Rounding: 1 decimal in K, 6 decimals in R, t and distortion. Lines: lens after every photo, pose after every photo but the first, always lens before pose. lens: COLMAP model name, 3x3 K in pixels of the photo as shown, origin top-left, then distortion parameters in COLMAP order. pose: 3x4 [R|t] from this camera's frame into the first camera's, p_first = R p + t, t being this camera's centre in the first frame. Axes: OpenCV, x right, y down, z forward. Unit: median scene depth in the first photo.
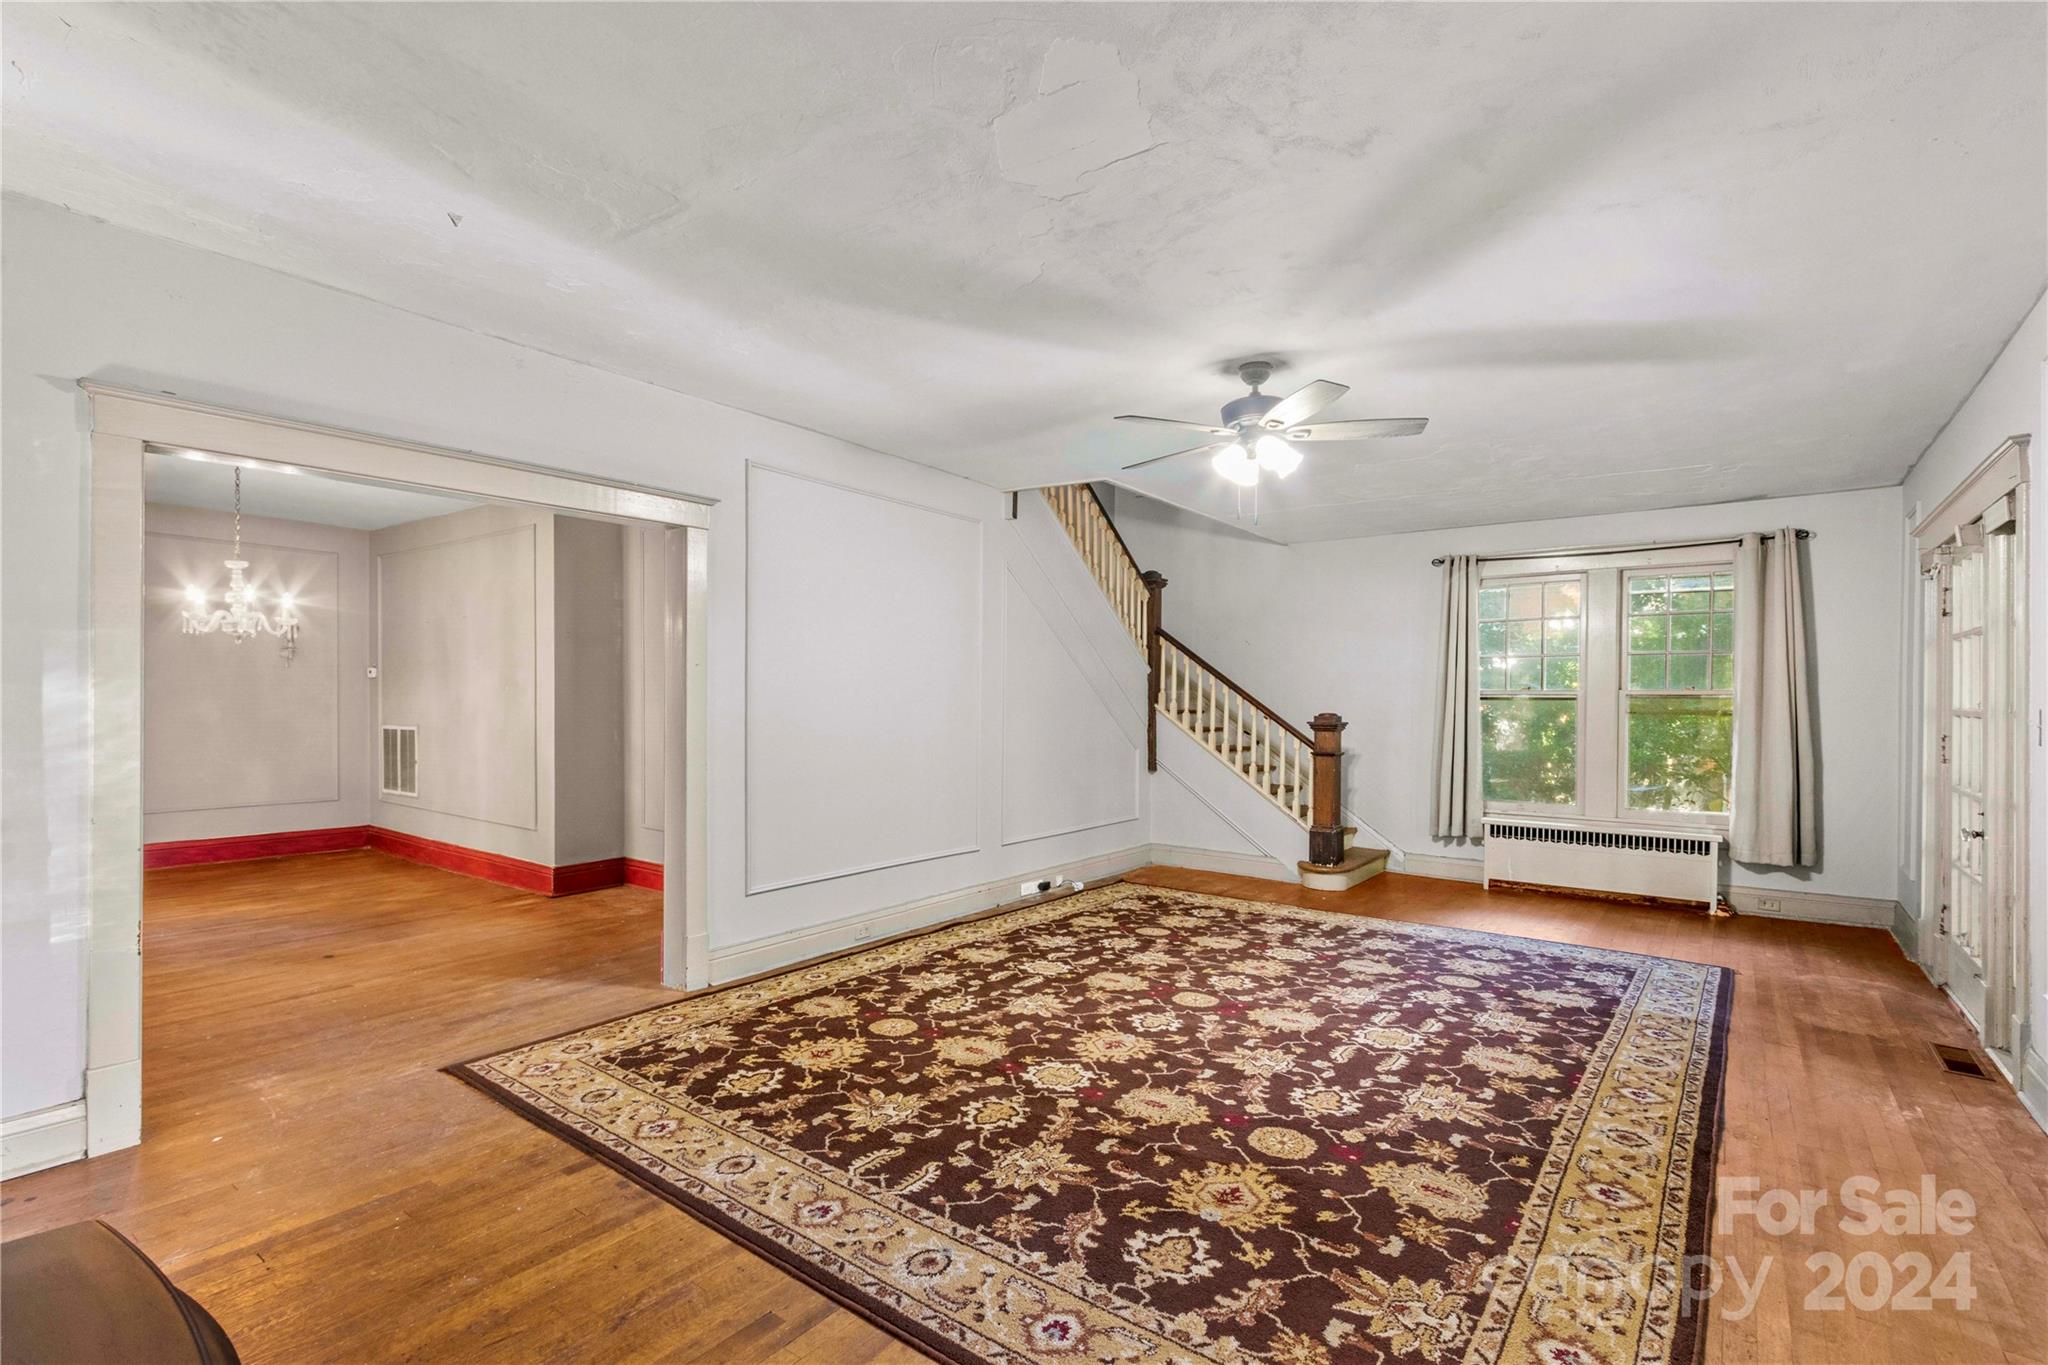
lens RADIAL K [[954.8, 0, 1021.4], [0, 954.8, 694.7], [0, 0, 1]] dist [0.002094, 0.000176]
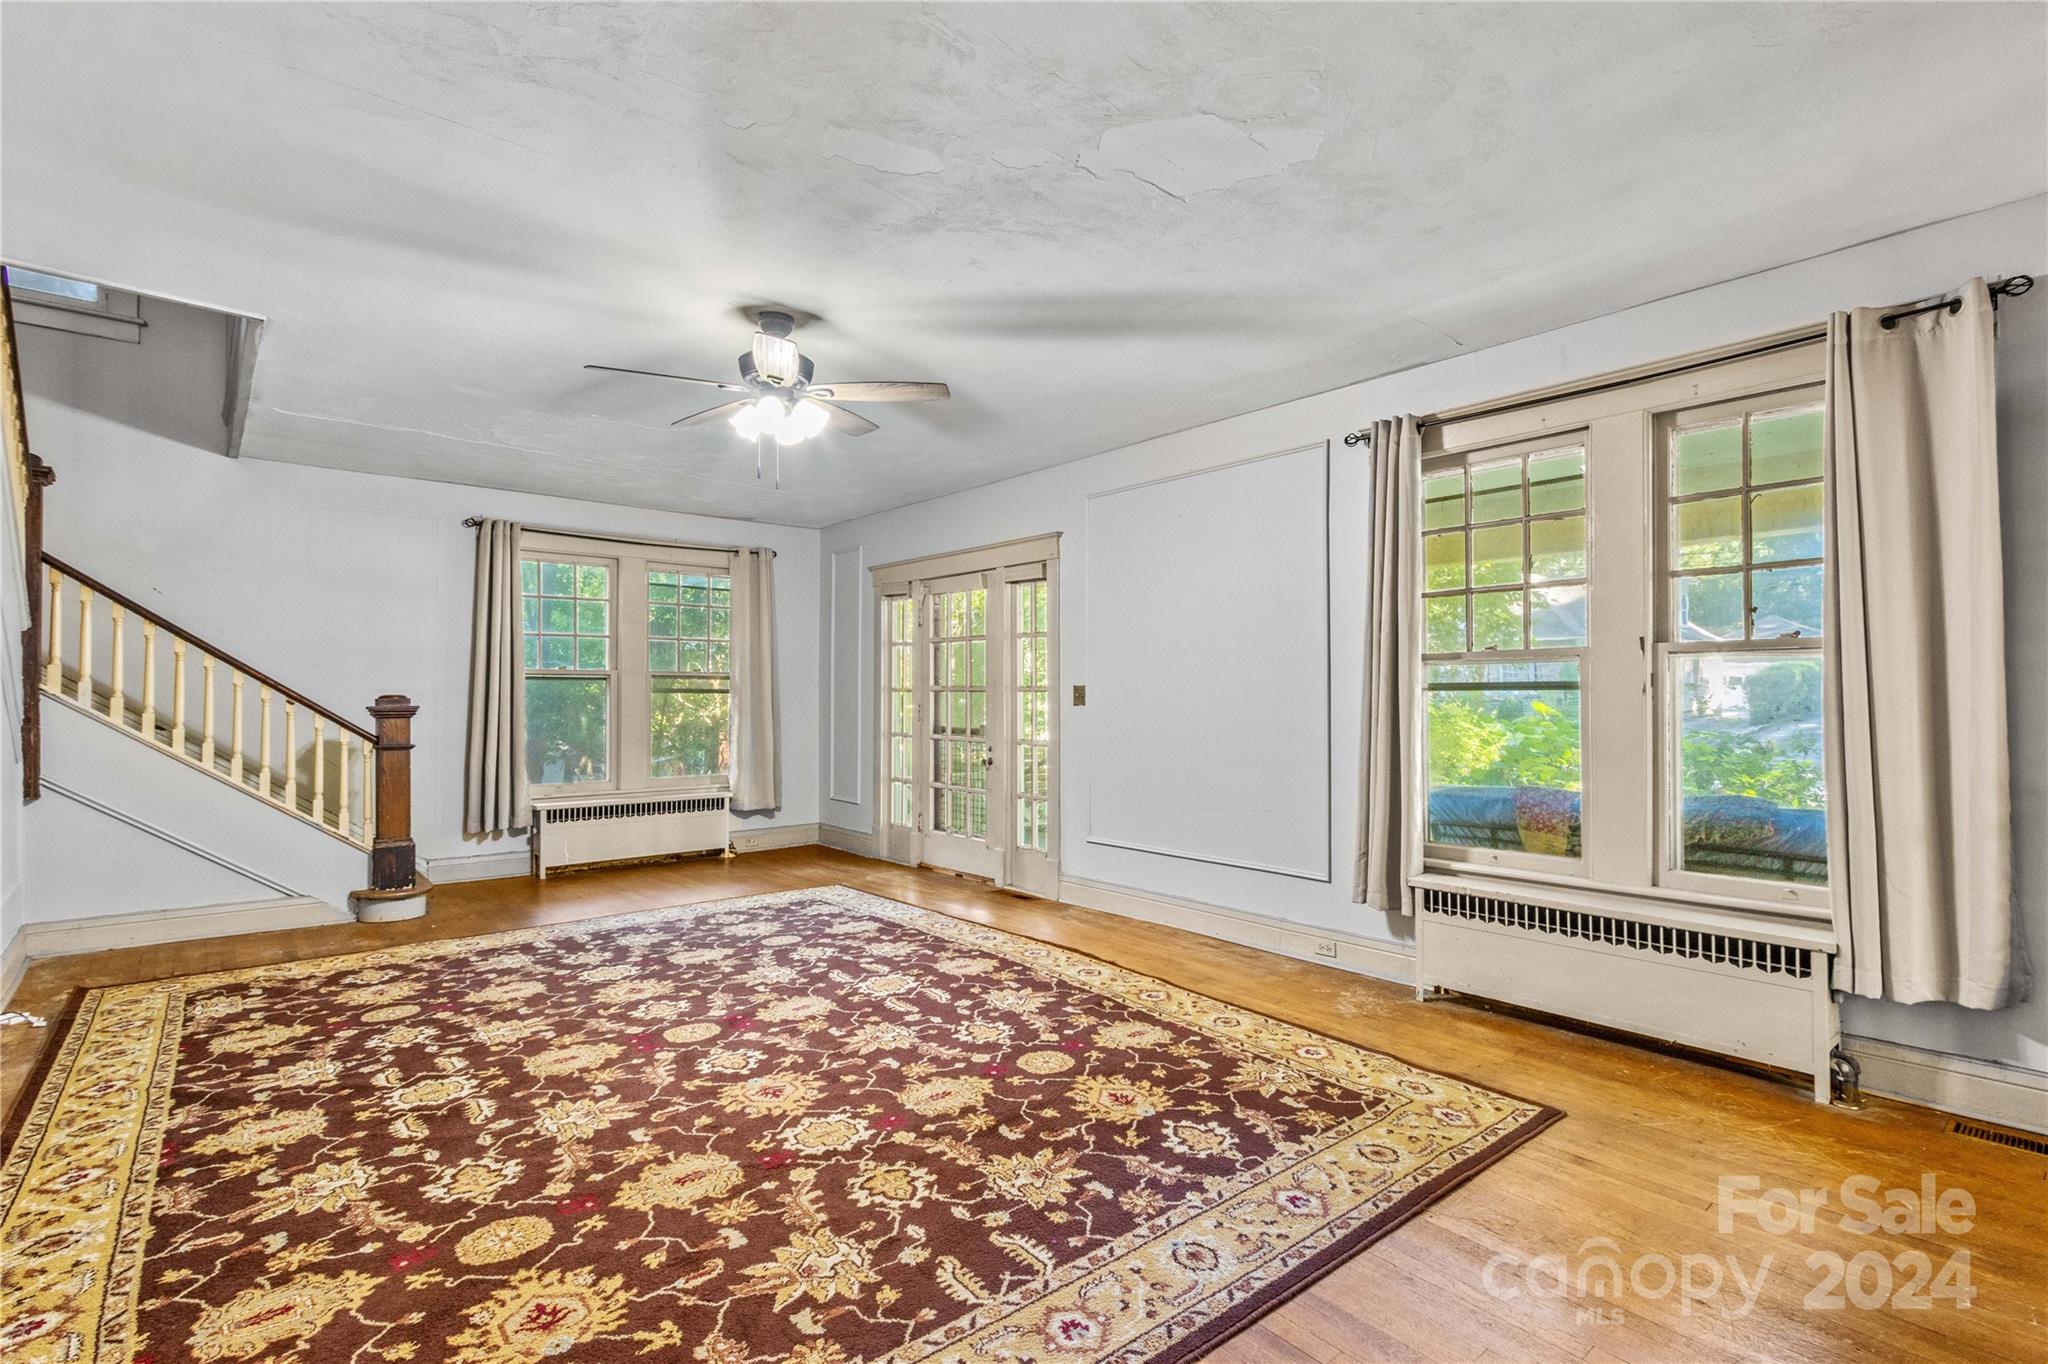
lens RADIAL K [[966.4, 0, 1071.5], [0, 966.4, 680.7], [0, 0, 1]] dist [0.001182, -0.000428]
pose [[0.194394, 0.004541, 0.980913, -0.625055], [-0.008850, 0.999957, -0.002875, 0.010177], [-0.980884, -0.008122, 0.194426, 0.542644]]
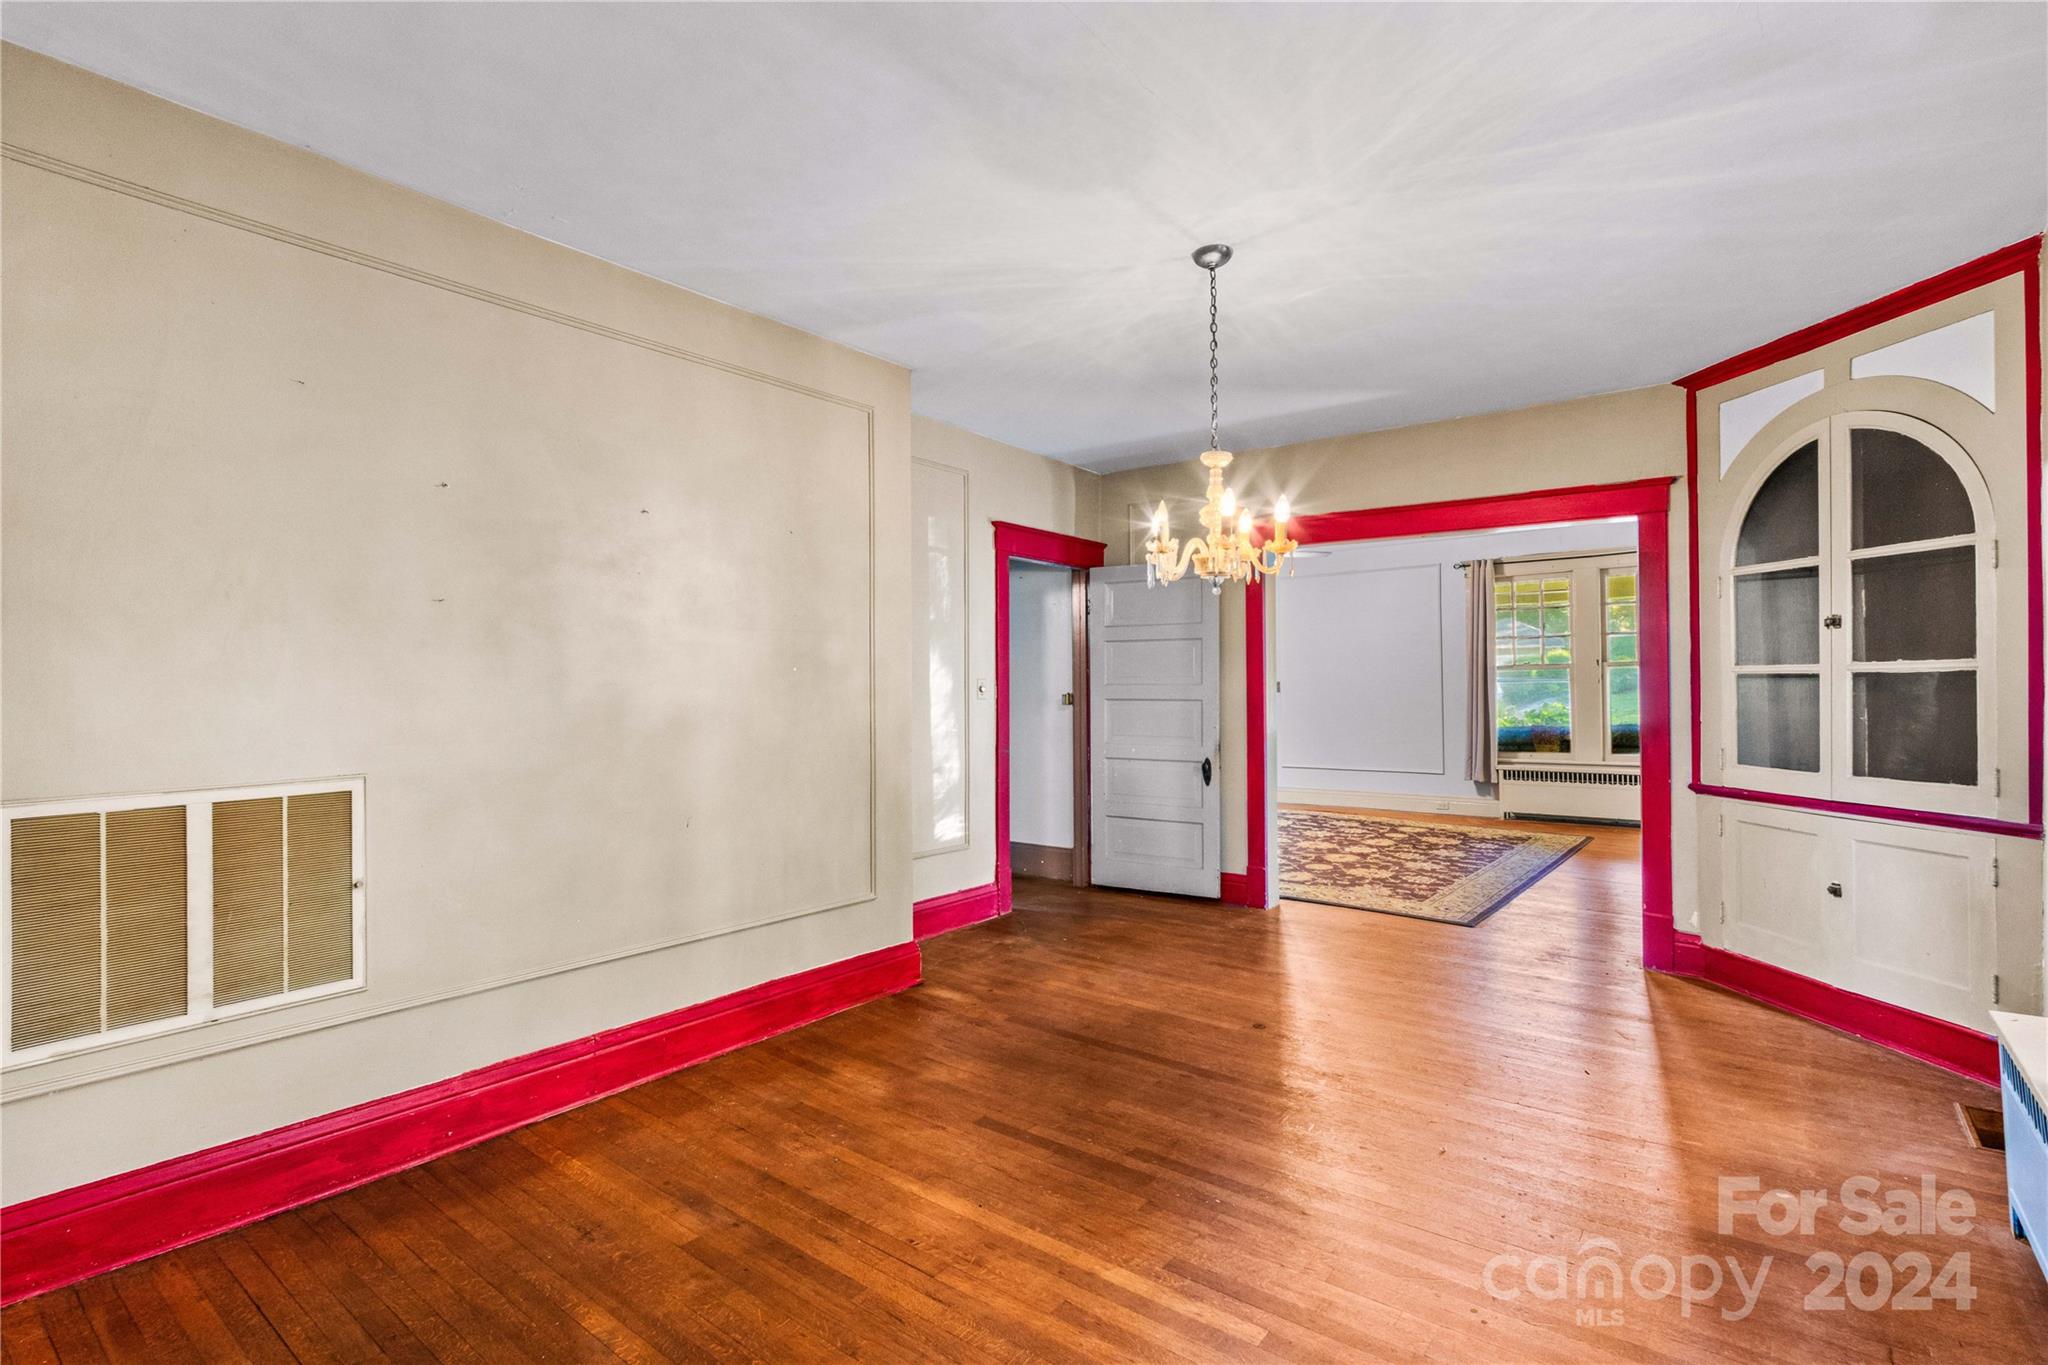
lens RADIAL K [[960.5, 0, 1027.3], [0, 960.5, 670.2], [0, 0, 1]] dist [0.000726, 0.000305]
pose [[0.006903, 0.015733, 0.999852, -1.697232], [-0.004100, 0.999868, -0.015705, 0.023837], [-0.999968, -0.003991, 0.006966, 1.371743]]
